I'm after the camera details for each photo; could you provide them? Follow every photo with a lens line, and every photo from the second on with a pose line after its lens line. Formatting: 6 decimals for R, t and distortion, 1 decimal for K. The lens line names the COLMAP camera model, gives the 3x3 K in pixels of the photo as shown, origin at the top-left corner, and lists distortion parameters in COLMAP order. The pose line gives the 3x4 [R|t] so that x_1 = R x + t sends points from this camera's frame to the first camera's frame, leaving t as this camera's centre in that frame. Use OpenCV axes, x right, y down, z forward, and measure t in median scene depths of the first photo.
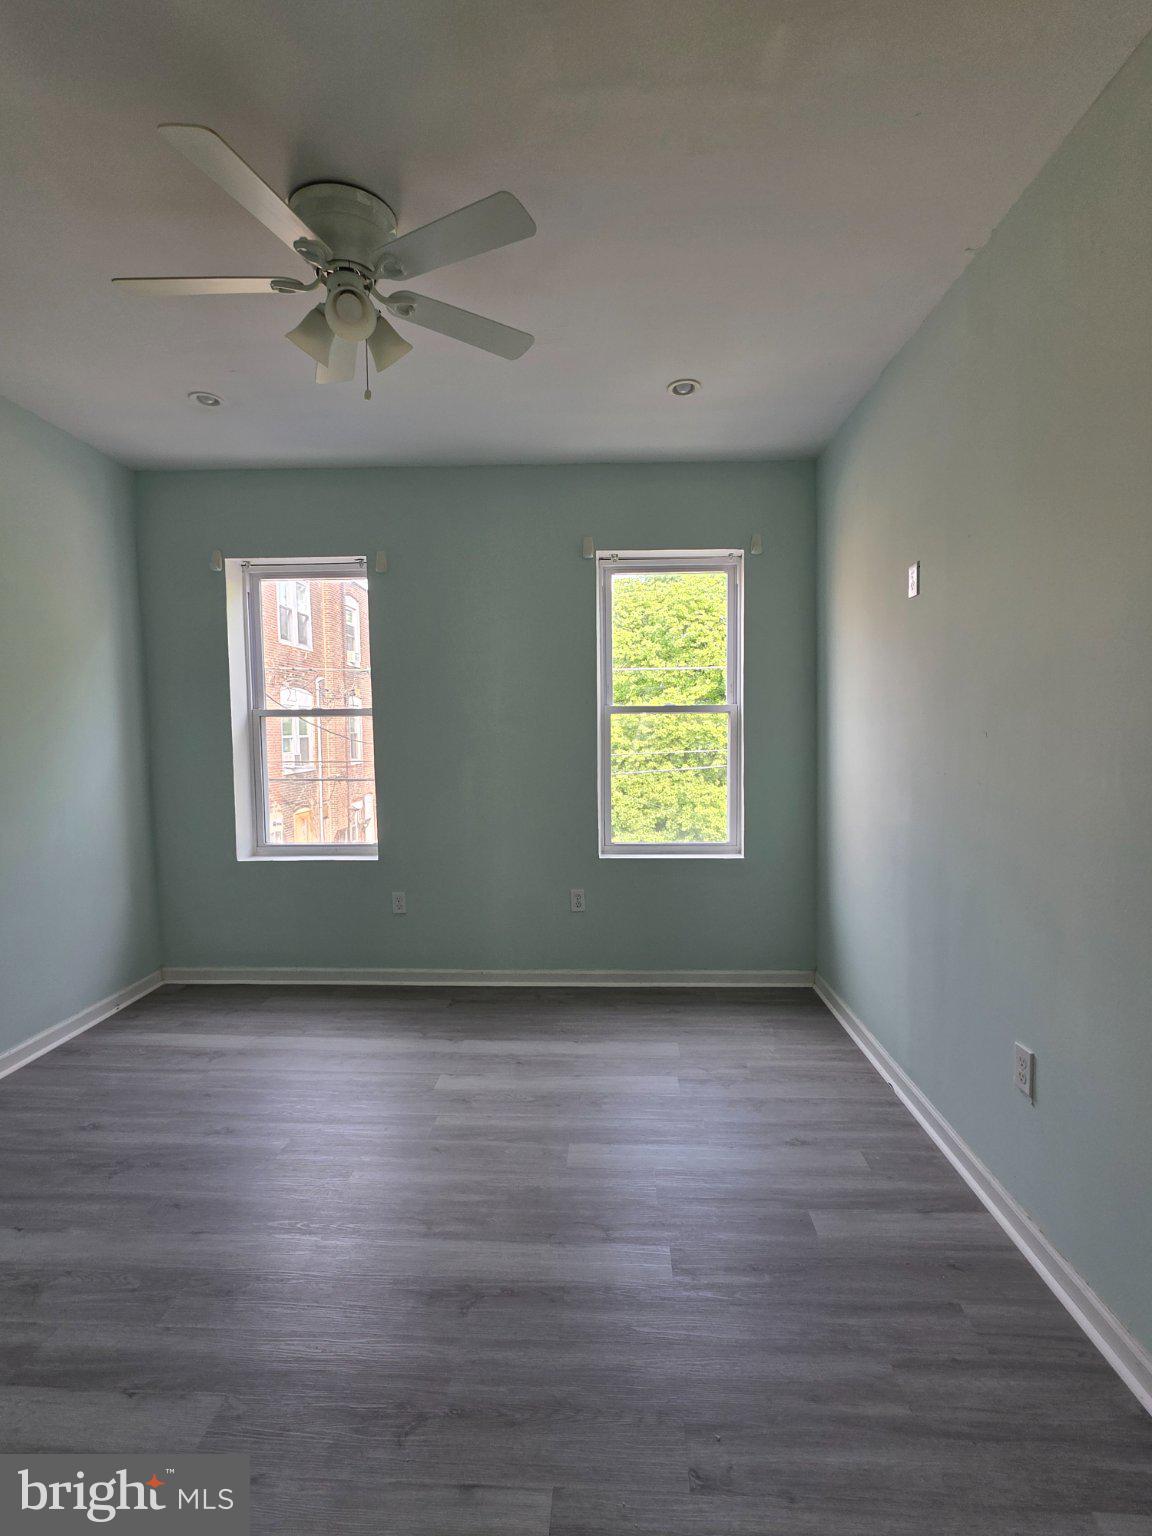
lens RADIAL K [[726.7, 0, 576.3], [0, 726.7, 777.2], [0, 0, 1]] dist [0.001430, 0.002866]
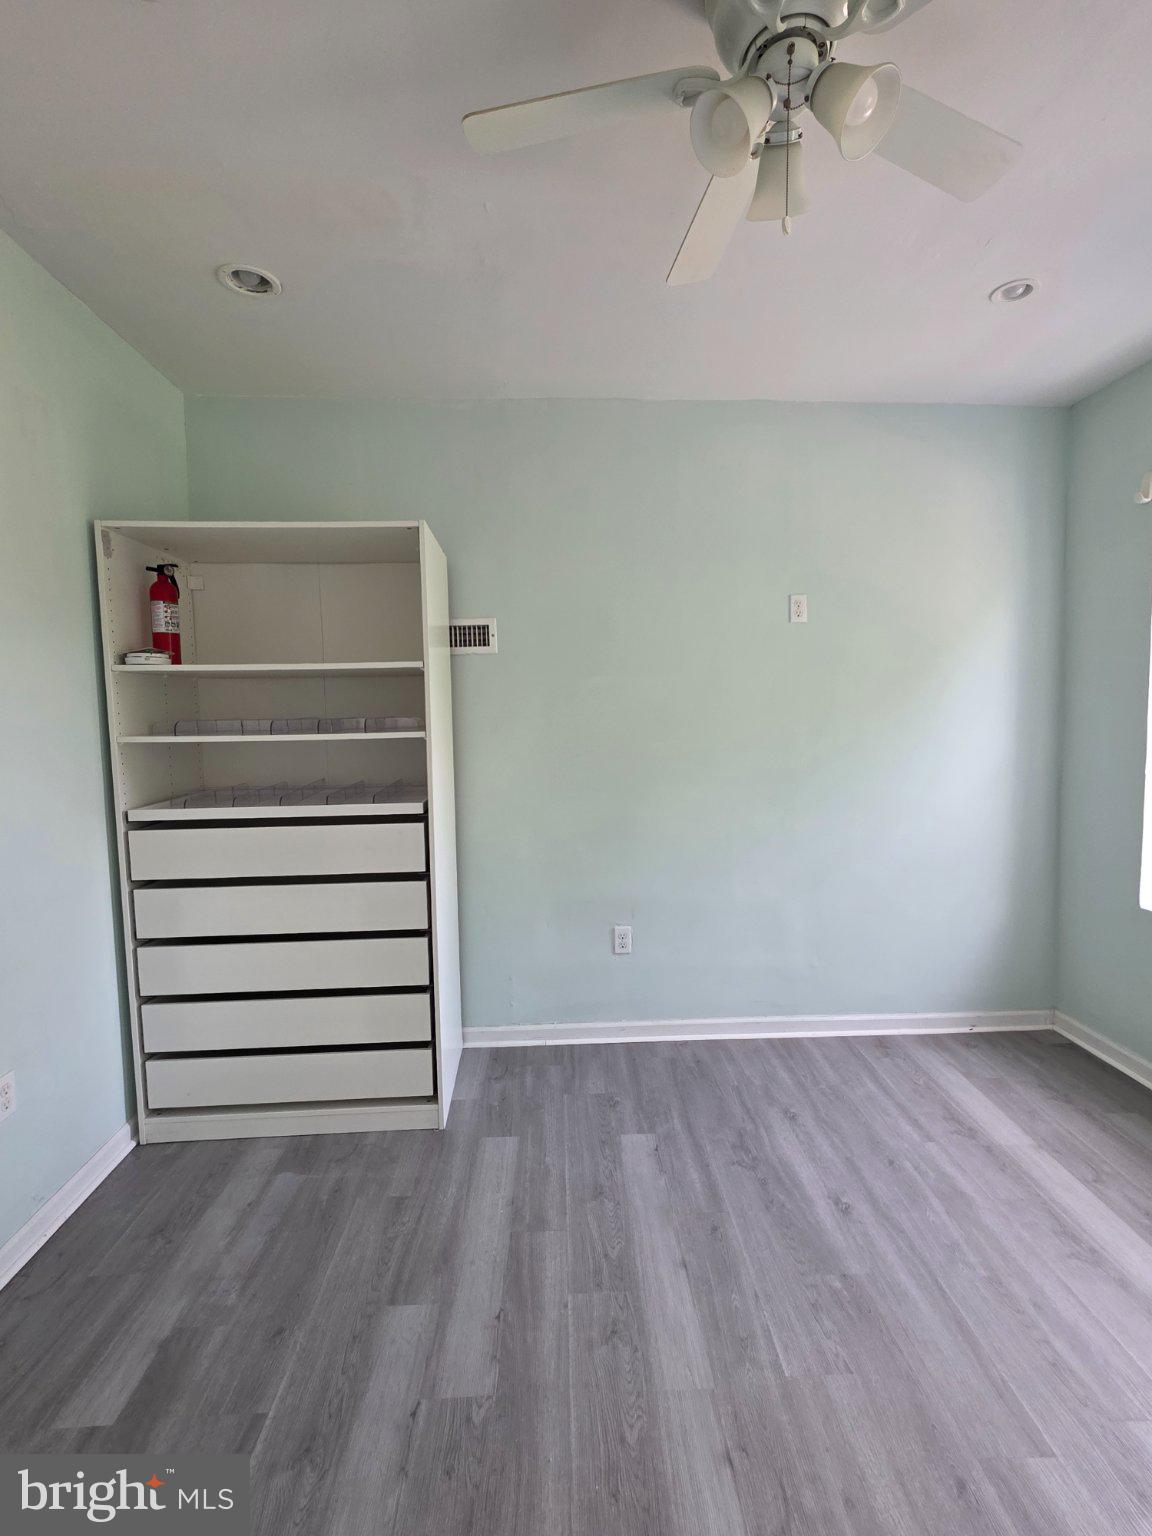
lens RADIAL K [[726.7, 0, 580.4], [0, 726.7, 765.5], [0, 0, 1]] dist [0.001430, 0.002866]
pose [[0.087677, 0.075105, -0.993314, 0.220542], [-0.056164, 0.995940, 0.070346, -0.050269], [0.994564, 0.049621, 0.091539, 0.451425]]
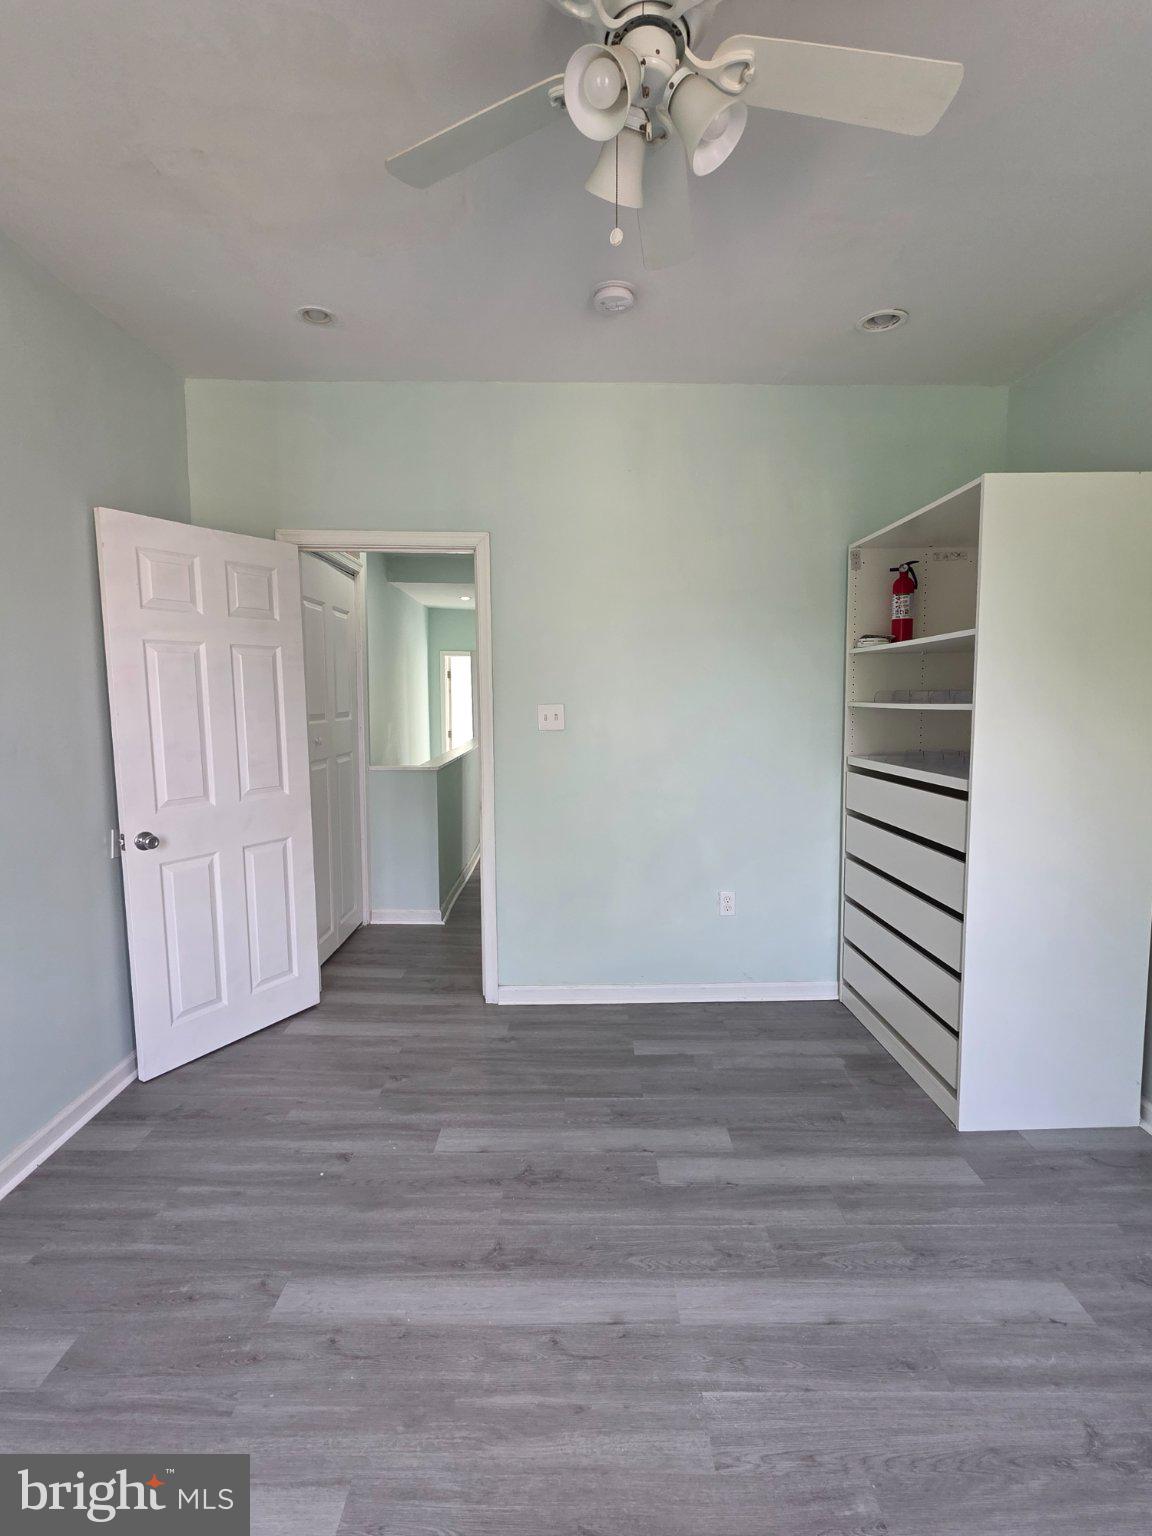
lens RADIAL K [[726.7, 0, 575.3], [0, 726.7, 766.7], [0, 0, 1]] dist [0.001430, 0.002866]
pose [[-0.998857, 0.015455, -0.045229, -0.121503], [0.007761, 0.986166, 0.165579, -0.081939], [0.047162, 0.165039, -0.985159, 1.028606]]
